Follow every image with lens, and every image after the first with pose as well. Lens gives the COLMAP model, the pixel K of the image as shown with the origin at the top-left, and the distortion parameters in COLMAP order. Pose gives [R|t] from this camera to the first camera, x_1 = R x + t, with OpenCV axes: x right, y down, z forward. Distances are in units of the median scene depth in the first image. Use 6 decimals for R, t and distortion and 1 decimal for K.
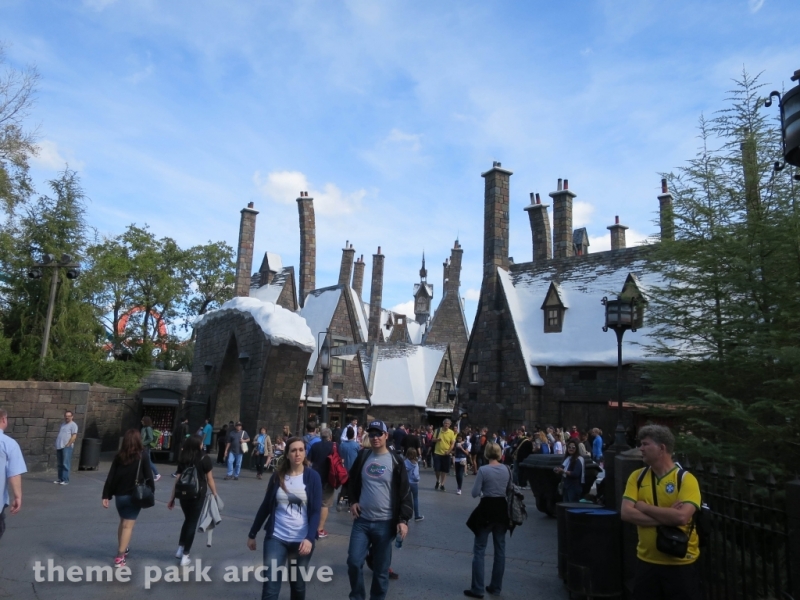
lens RADIAL K [[587.5, 0, 400.0], [0, 587.5, 300.0], [0, 0, 1]] dist [-0.043915, 0.001457]
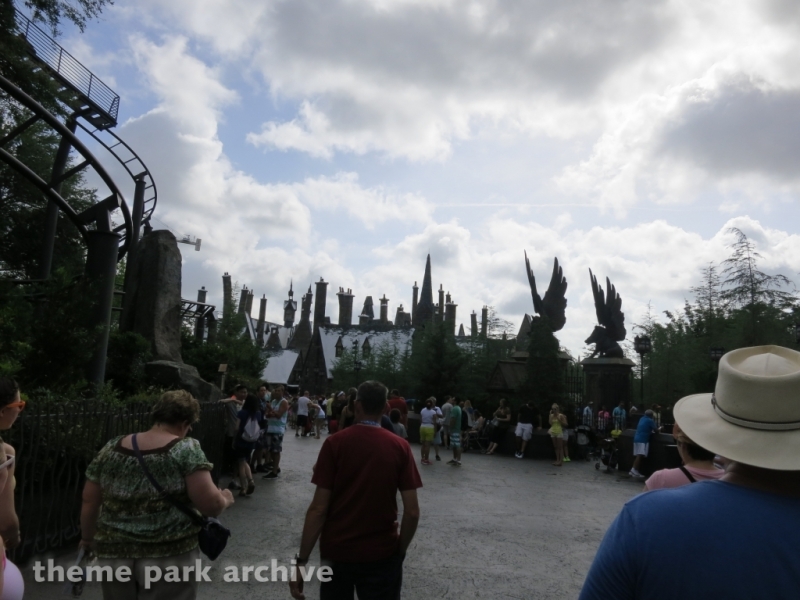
lens RADIAL K [[587.5, 0, 400.0], [0, 587.5, 300.0], [0, 0, 1]] dist [-0.043915, 0.001457]
pose [[0.976157, 0.034515, 0.214303, -0.016573], [-0.046354, 0.997649, 0.050468, -0.216729], [-0.212058, -0.059198, 0.975462, -0.977178]]
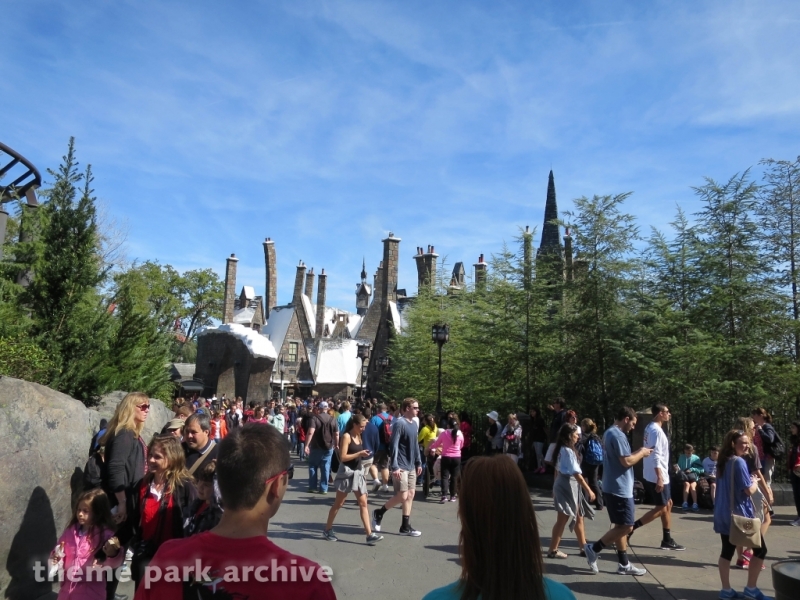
lens RADIAL K [[587.5, 0, 400.0], [0, 587.5, 300.0], [0, 0, 1]] dist [-0.043915, 0.001457]
pose [[0.997940, -0.003782, 0.064041, 0.067738], [0.000433, 0.998635, 0.052236, -0.106746], [-0.064151, -0.052100, 0.996579, -0.463613]]
